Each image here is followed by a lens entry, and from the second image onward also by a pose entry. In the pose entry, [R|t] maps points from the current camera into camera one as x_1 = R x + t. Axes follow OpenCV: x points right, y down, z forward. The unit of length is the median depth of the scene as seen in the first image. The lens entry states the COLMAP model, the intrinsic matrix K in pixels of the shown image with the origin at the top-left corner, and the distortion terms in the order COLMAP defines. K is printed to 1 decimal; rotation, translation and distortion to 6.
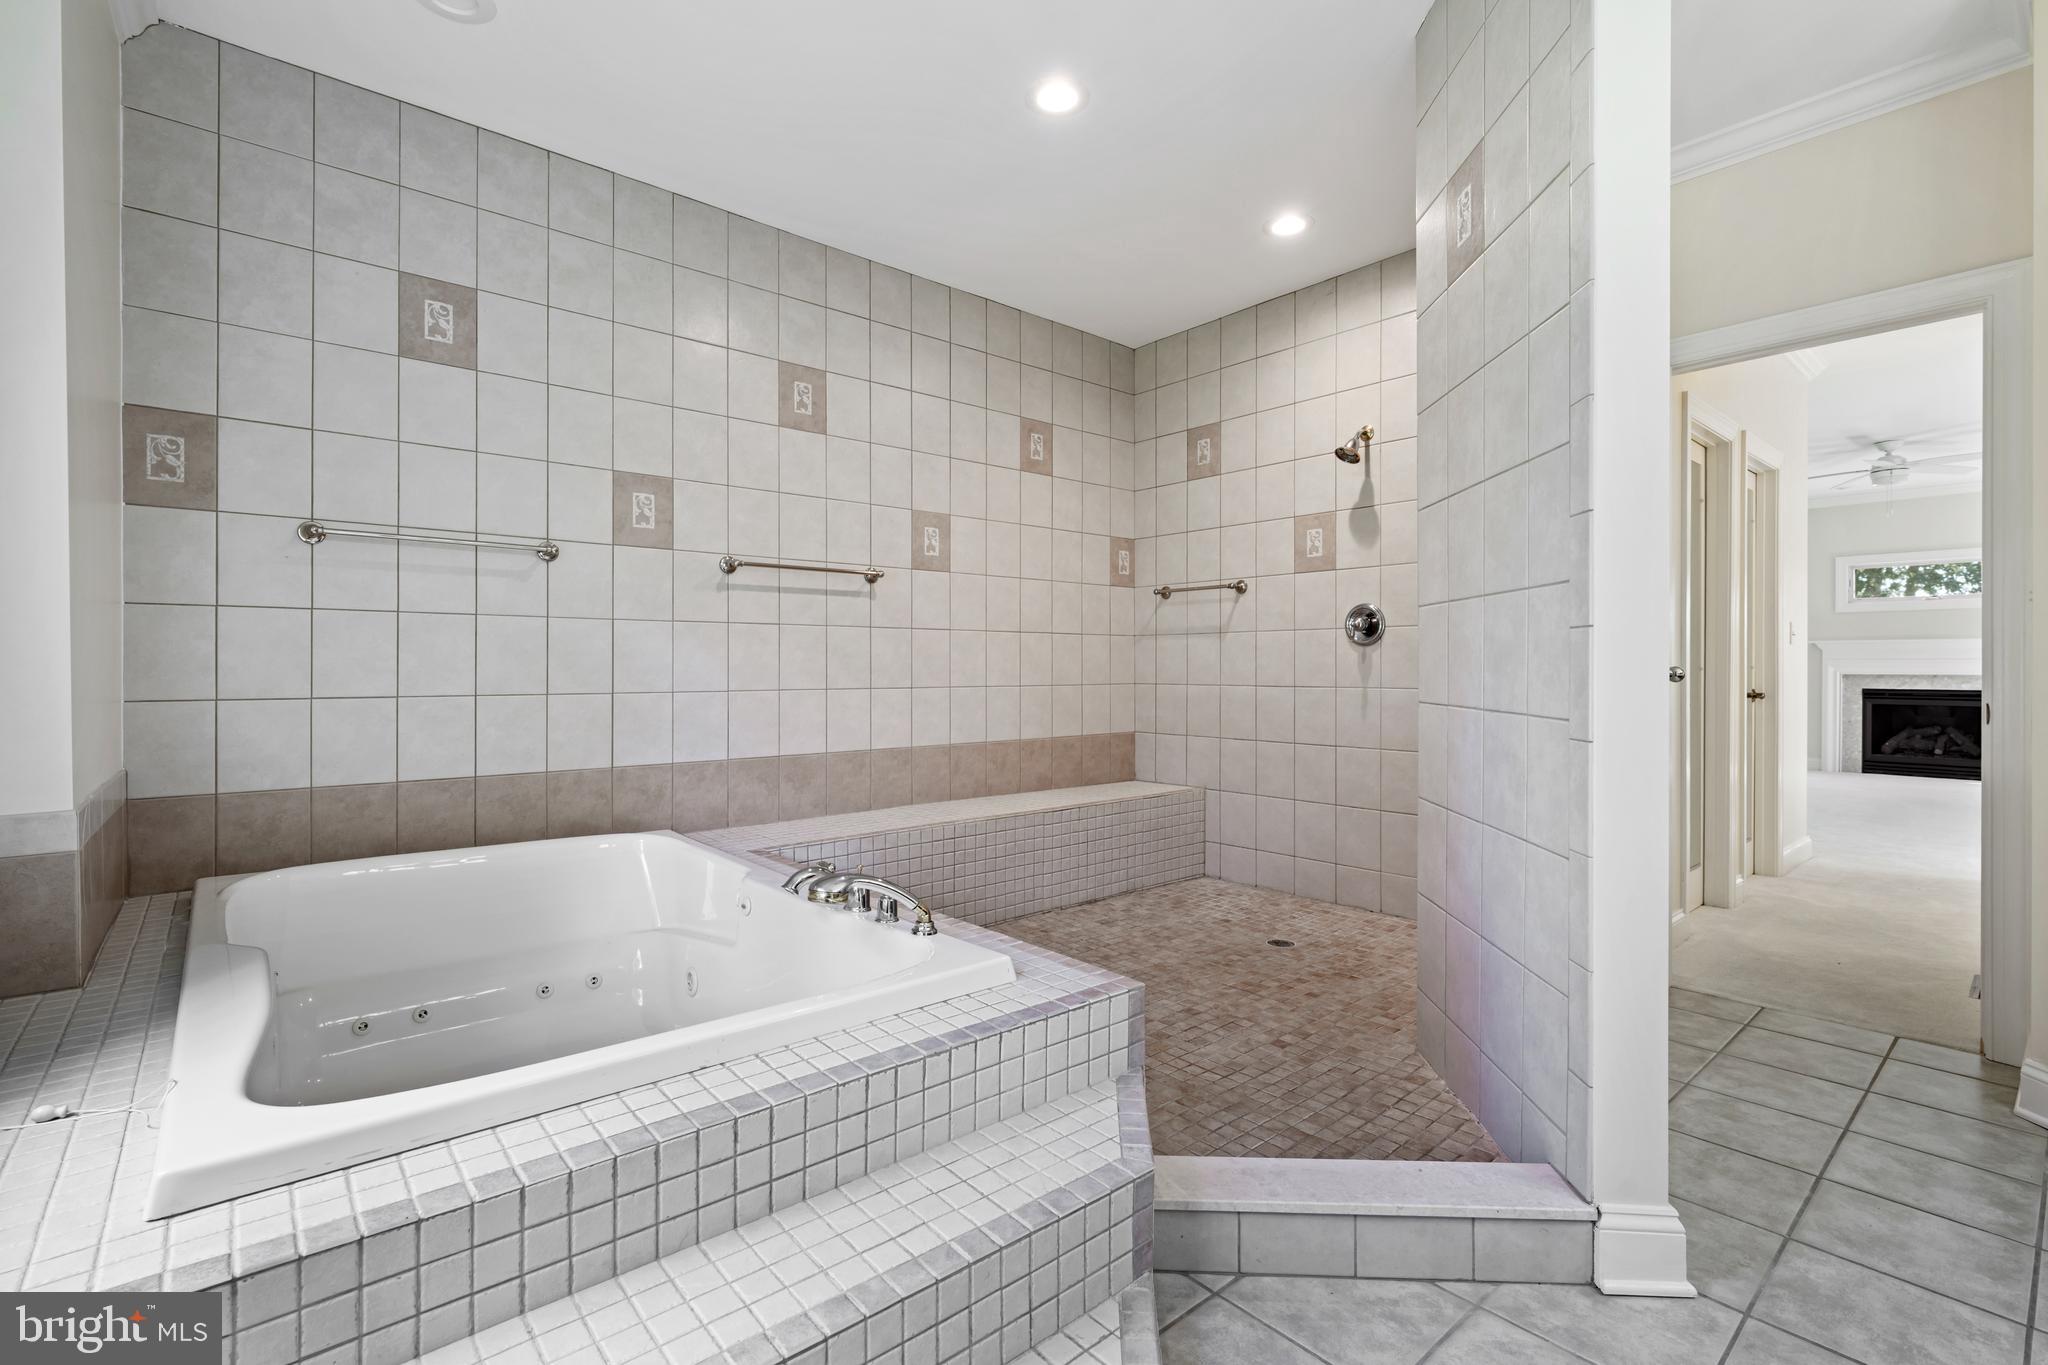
lens RADIAL K [[925.6, 0, 1023.6], [0, 925.6, 672.3], [0, 0, 1]] dist [-0.000464, -0.000151]
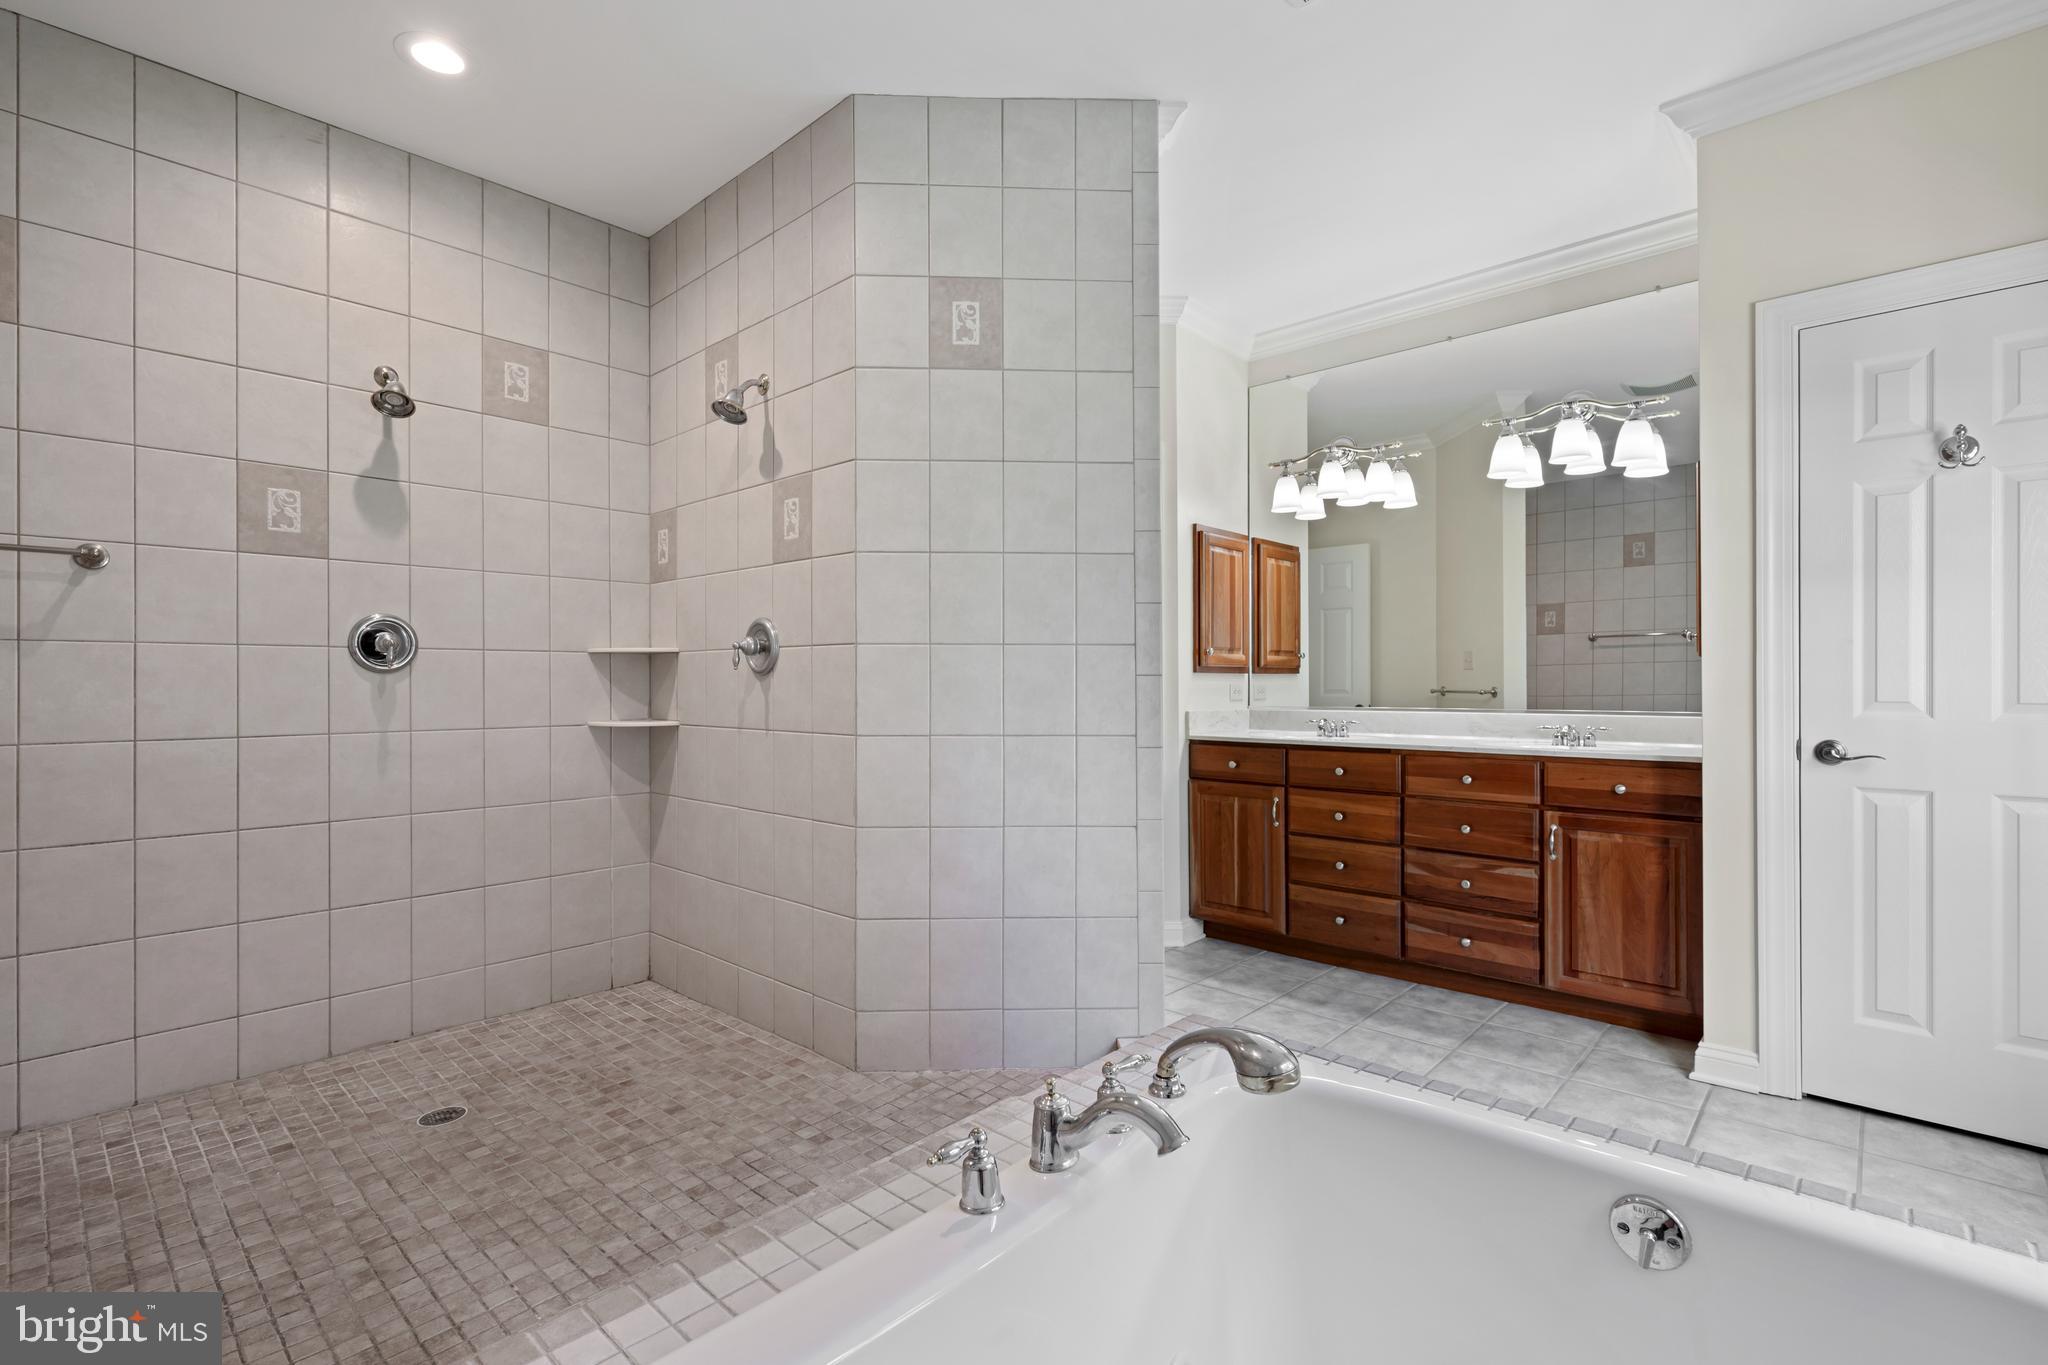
lens RADIAL K [[937.4, 0, 1024.0], [0, 937.4, 682.5], [0, 0, 1]] dist [-0.000650, -0.000179]
pose [[-0.117199, -0.000341, 0.993108, -0.492242], [0.008149, 0.999966, 0.001305, -0.022164], [-0.993075, 0.008245, -0.117192, 0.720978]]
